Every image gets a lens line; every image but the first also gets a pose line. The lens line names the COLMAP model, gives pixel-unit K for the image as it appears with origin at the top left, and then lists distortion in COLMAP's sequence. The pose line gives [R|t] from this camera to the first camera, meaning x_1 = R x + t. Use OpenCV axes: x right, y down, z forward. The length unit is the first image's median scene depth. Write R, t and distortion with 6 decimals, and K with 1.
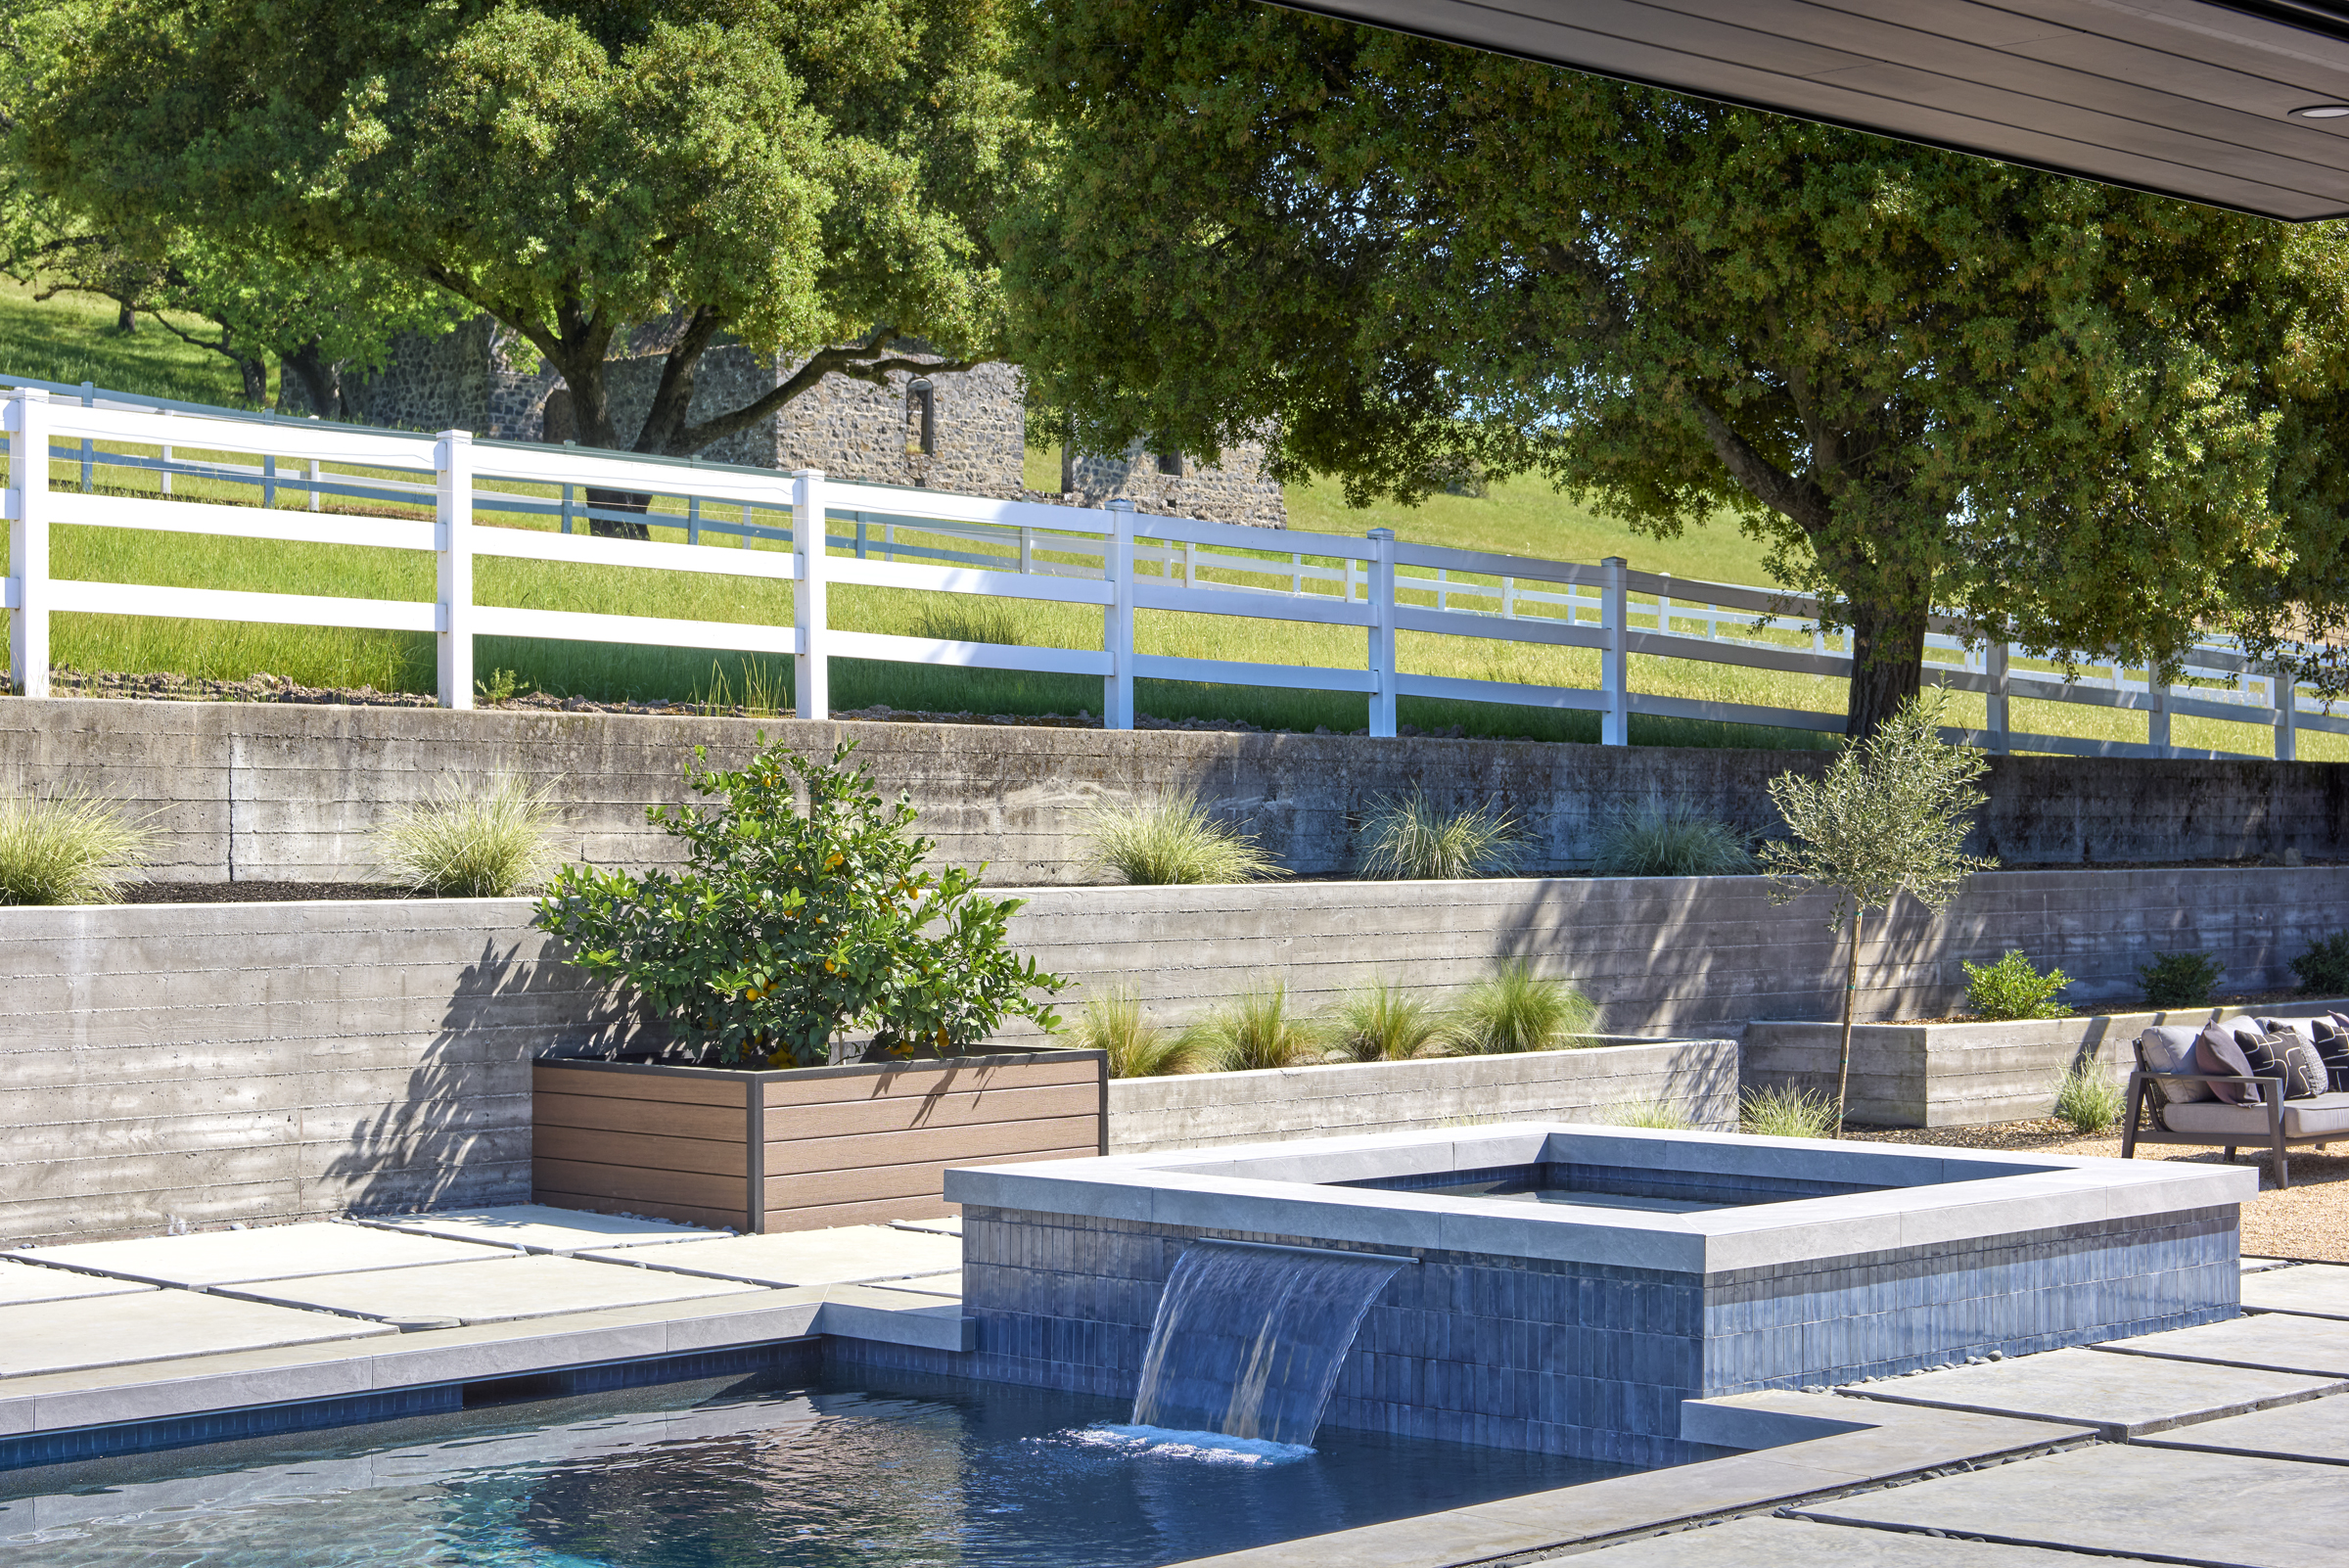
lens RADIAL K [[4553.6, 0, 1157.4], [0, 4553.6, 798.7], [0, 0, 1]] dist [0.222883, 0.000000]
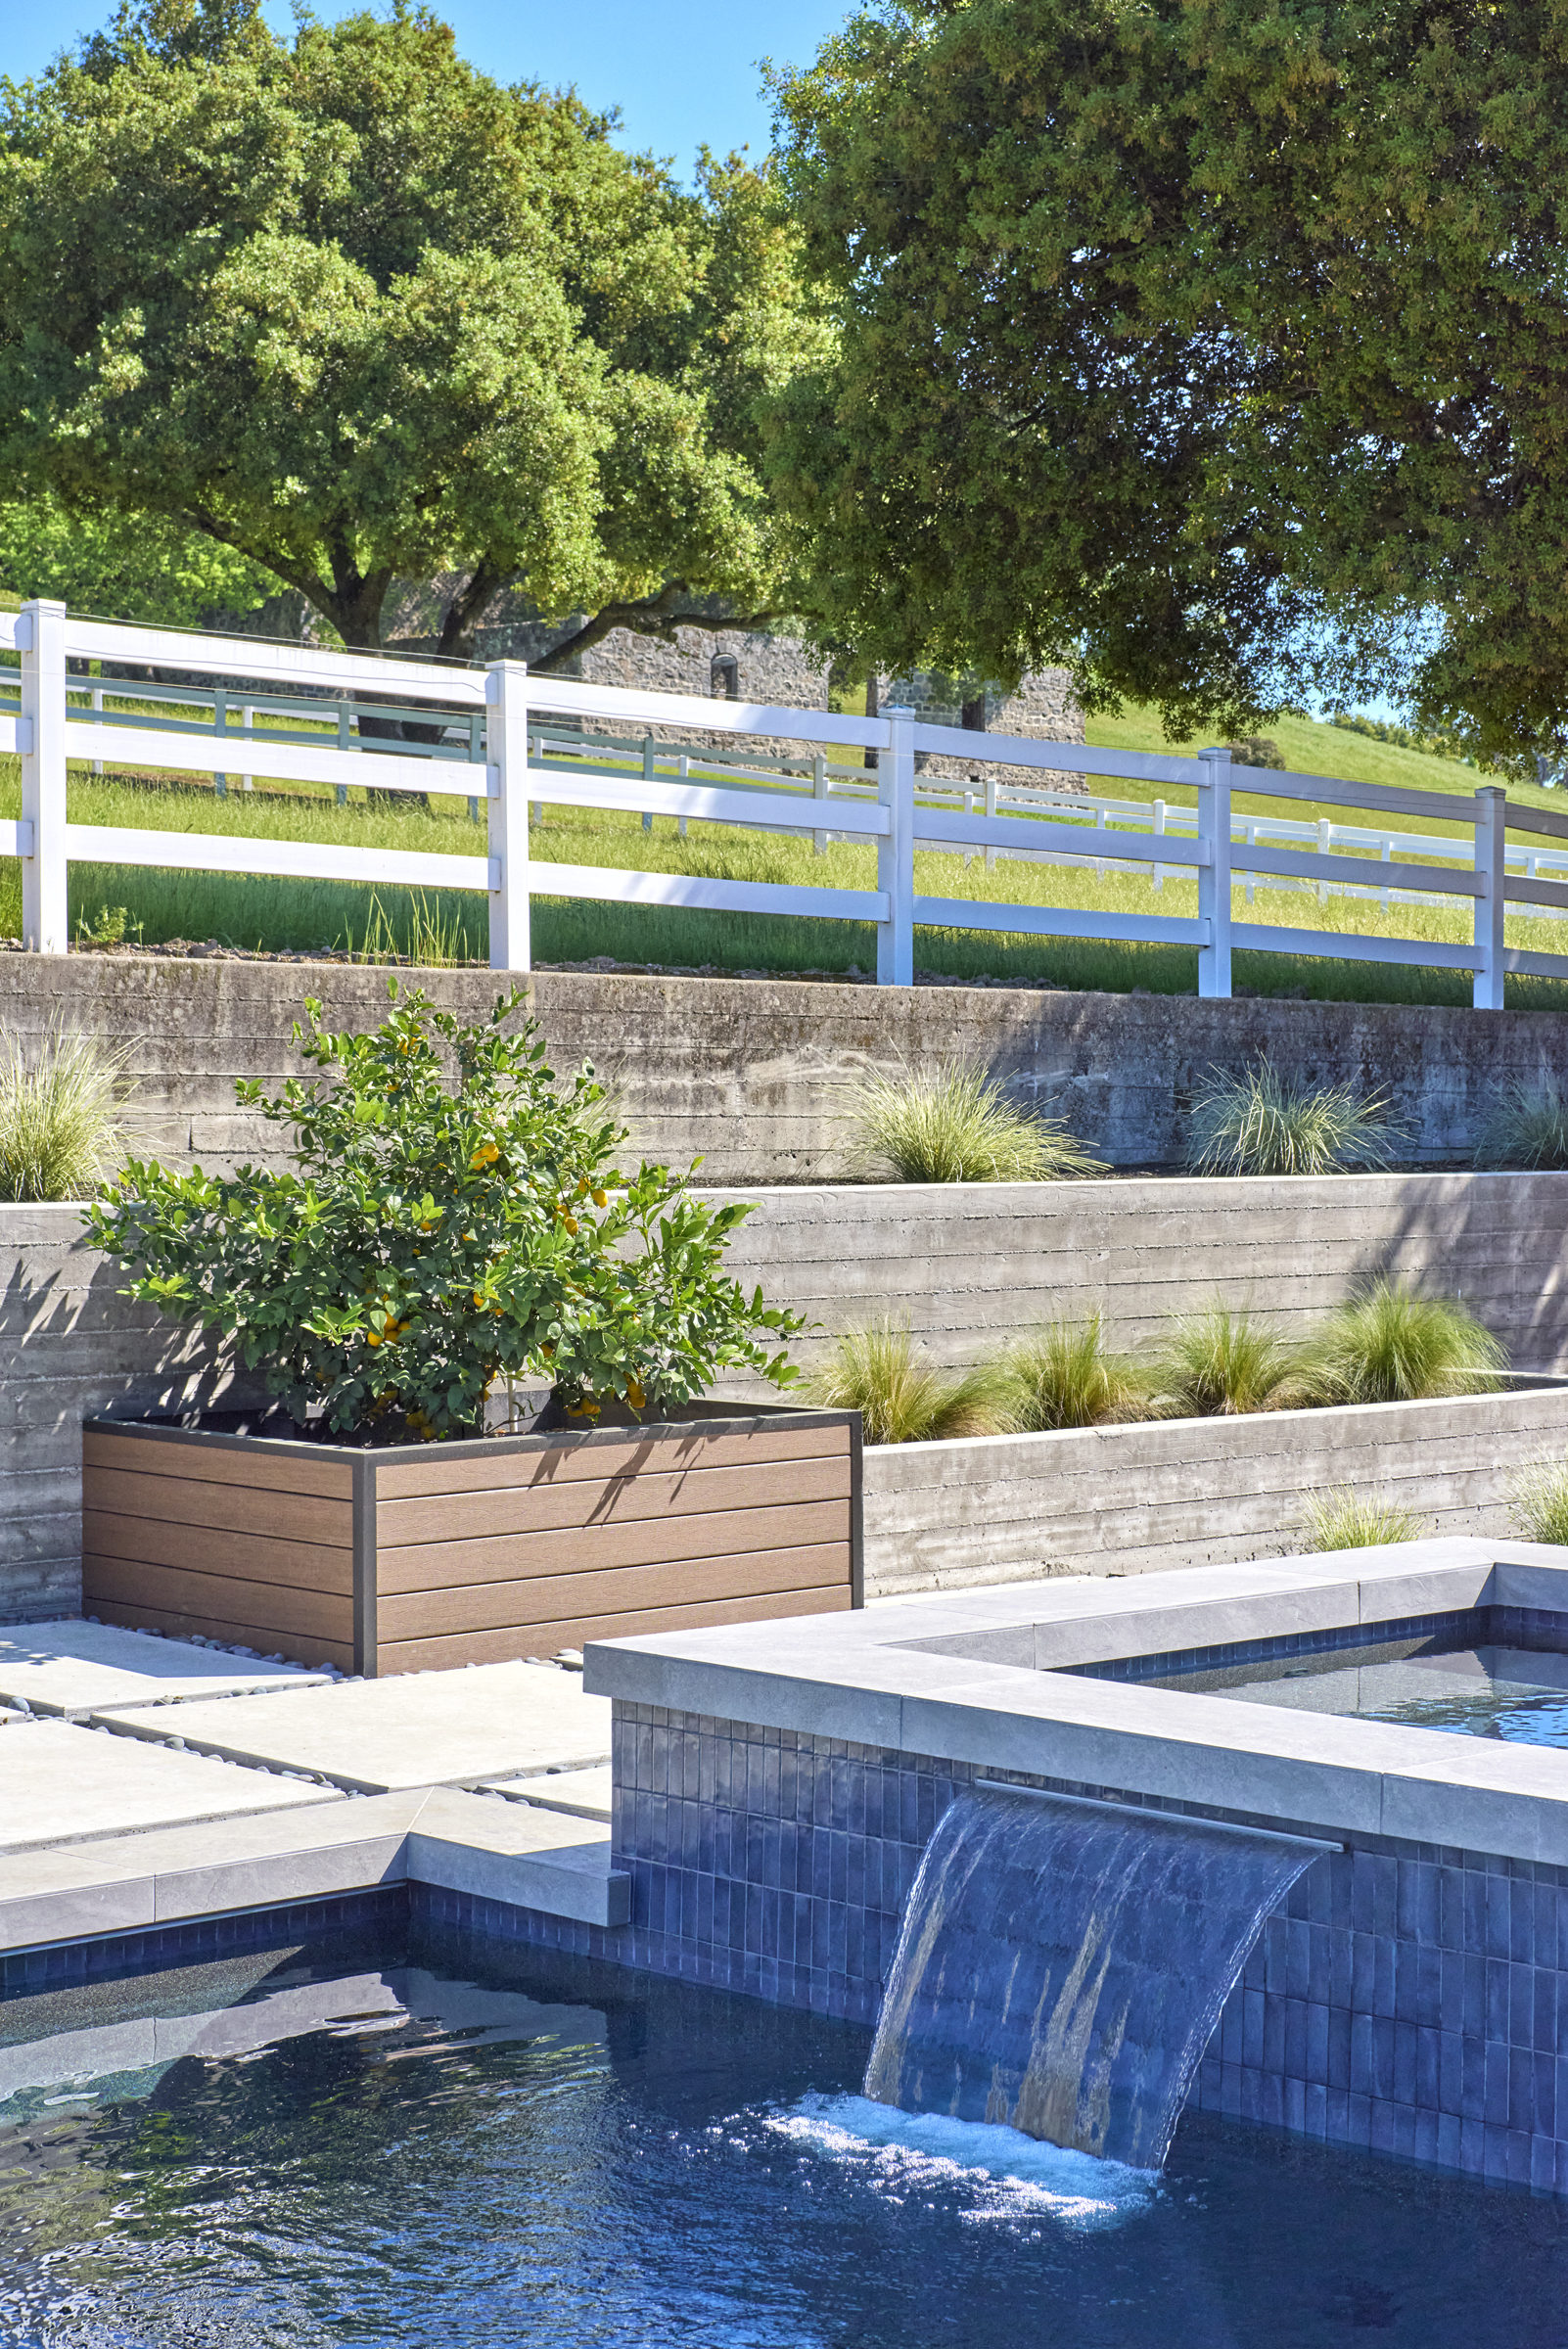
lens RADIAL K [[3979.0, 0, 721.6], [0, 3979.0, 1167.8], [0, 0, 1]] dist [0.063307, 0.000000]
pose [[0.998098, 0.004685, -0.061475, 0.005234], [-0.003215, 0.999707, 0.023991, 0.000074], [0.061569, -0.023747, 0.997820, 0.318027]]
